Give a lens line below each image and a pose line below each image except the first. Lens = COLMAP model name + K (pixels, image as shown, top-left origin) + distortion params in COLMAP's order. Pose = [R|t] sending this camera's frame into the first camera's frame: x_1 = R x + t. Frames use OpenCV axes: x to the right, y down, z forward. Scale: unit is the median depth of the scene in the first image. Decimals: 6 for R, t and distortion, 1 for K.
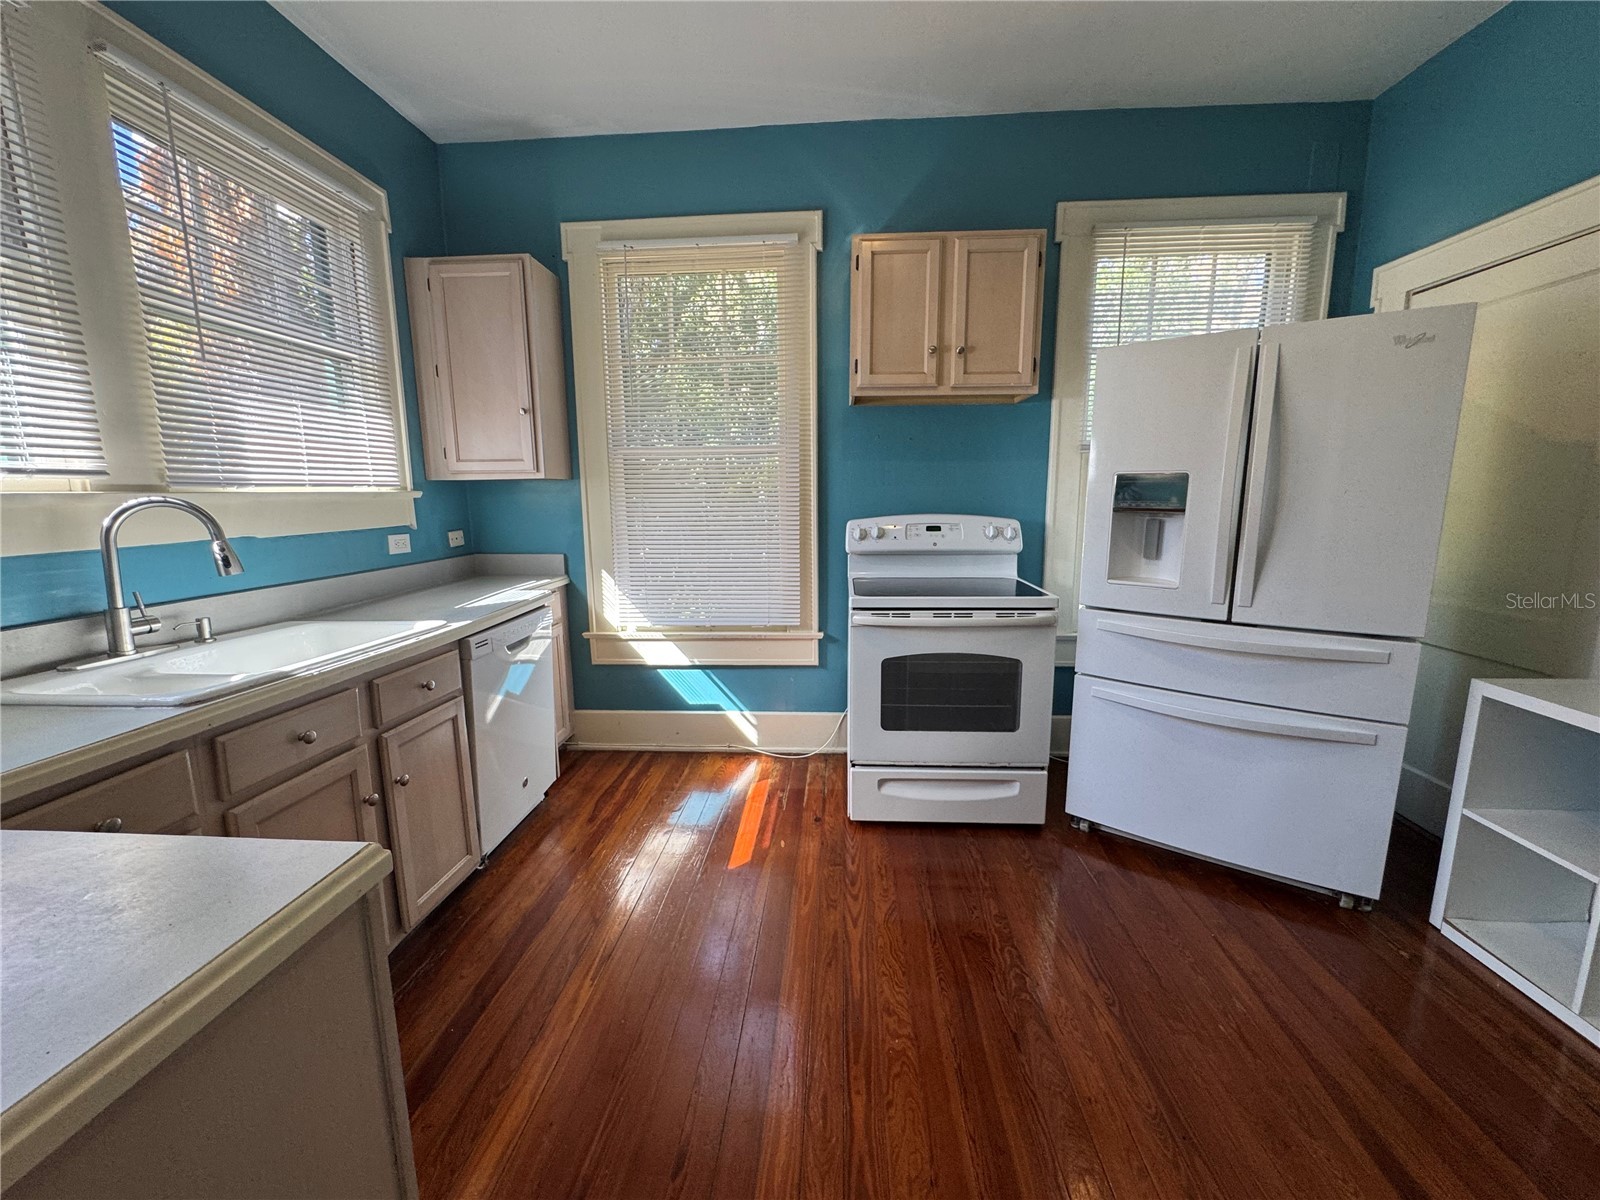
lens RADIAL K [[641.8, 0, 810.7], [0, 641.8, 601.7], [0, 0, 1]] dist [-0.003626, 0.000919]
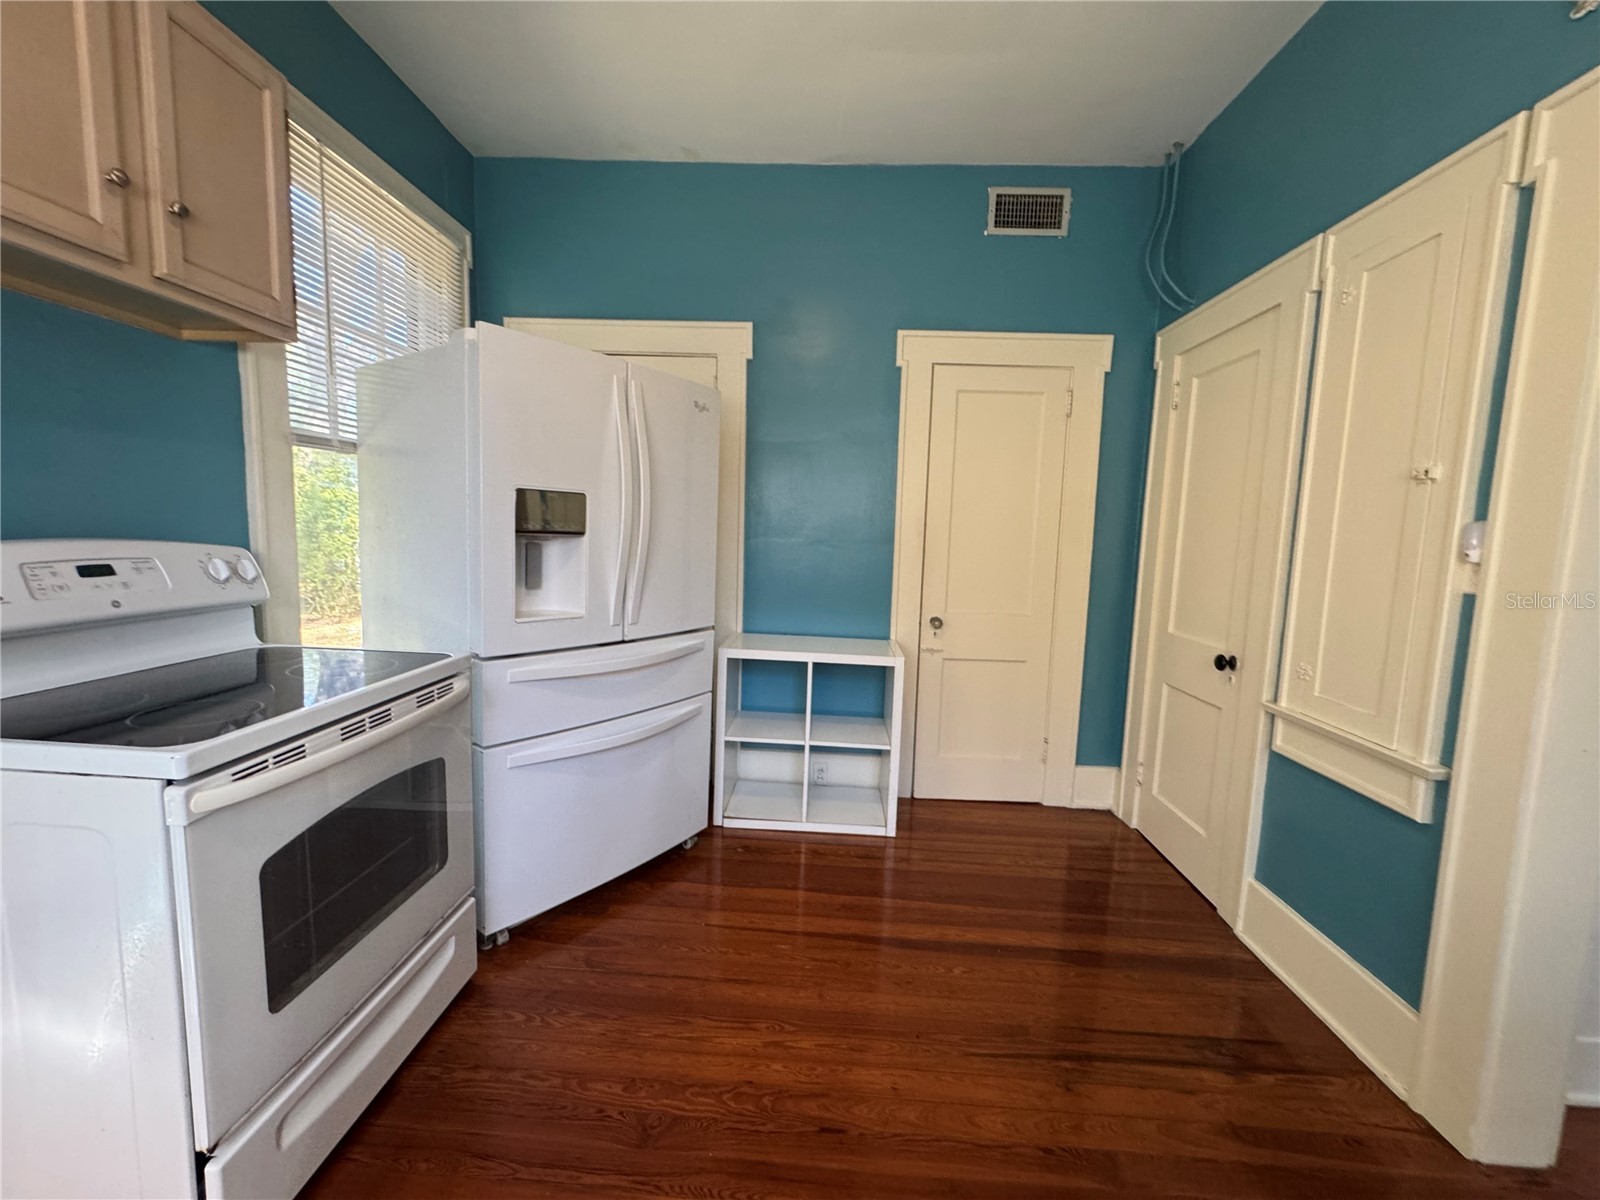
lens RADIAL K [[641.8, 0, 800.4], [0, 641.8, 598.3], [0, 0, 1]] dist [-0.003626, 0.000919]
pose [[0.000923, -0.104412, 0.994534, -0.334728], [0.130872, 0.985993, 0.103394, -0.097648], [-0.991399, 0.130062, 0.014575, 0.641330]]
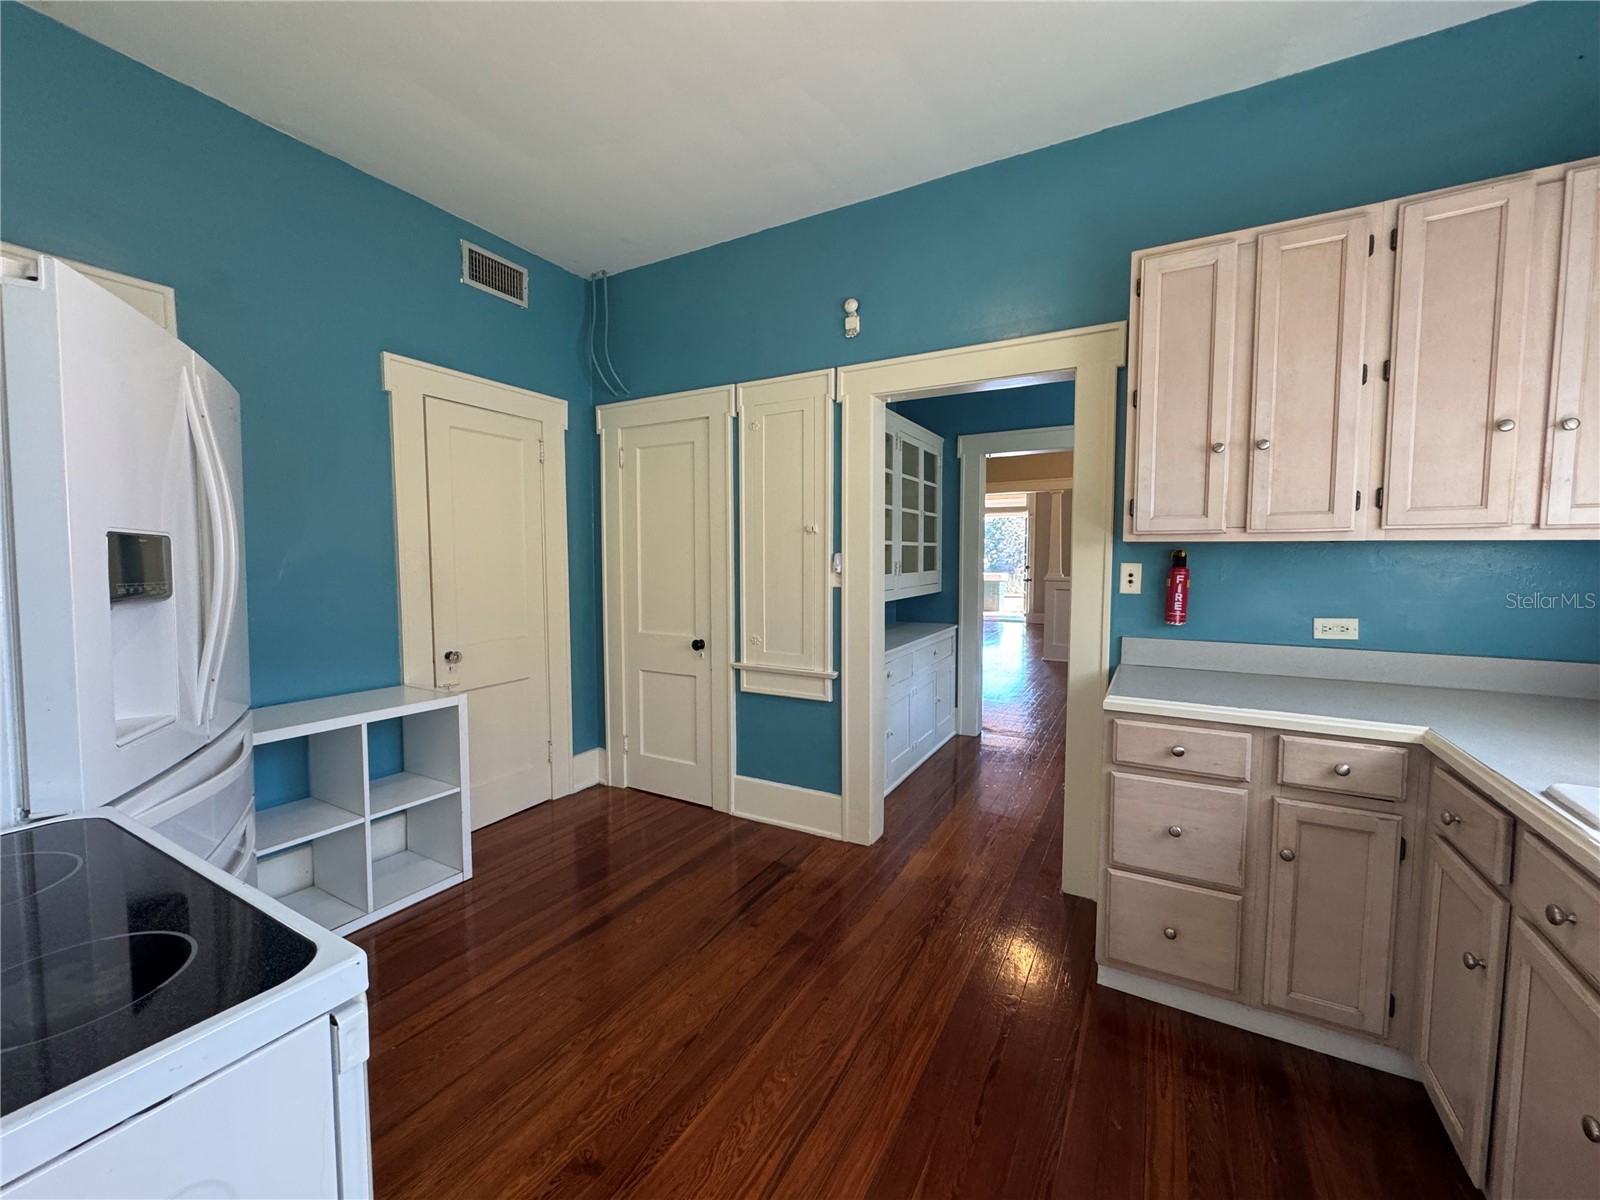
lens RADIAL K [[641.8, 0, 796.8], [0, 641.8, 595.2], [0, 0, 1]] dist [-0.003626, 0.000919]
pose [[-0.893402, -0.023957, 0.448620, -0.233085], [0.075810, 0.976218, 0.203102, -0.211488], [-0.442816, 0.215461, -0.870339, 1.197449]]
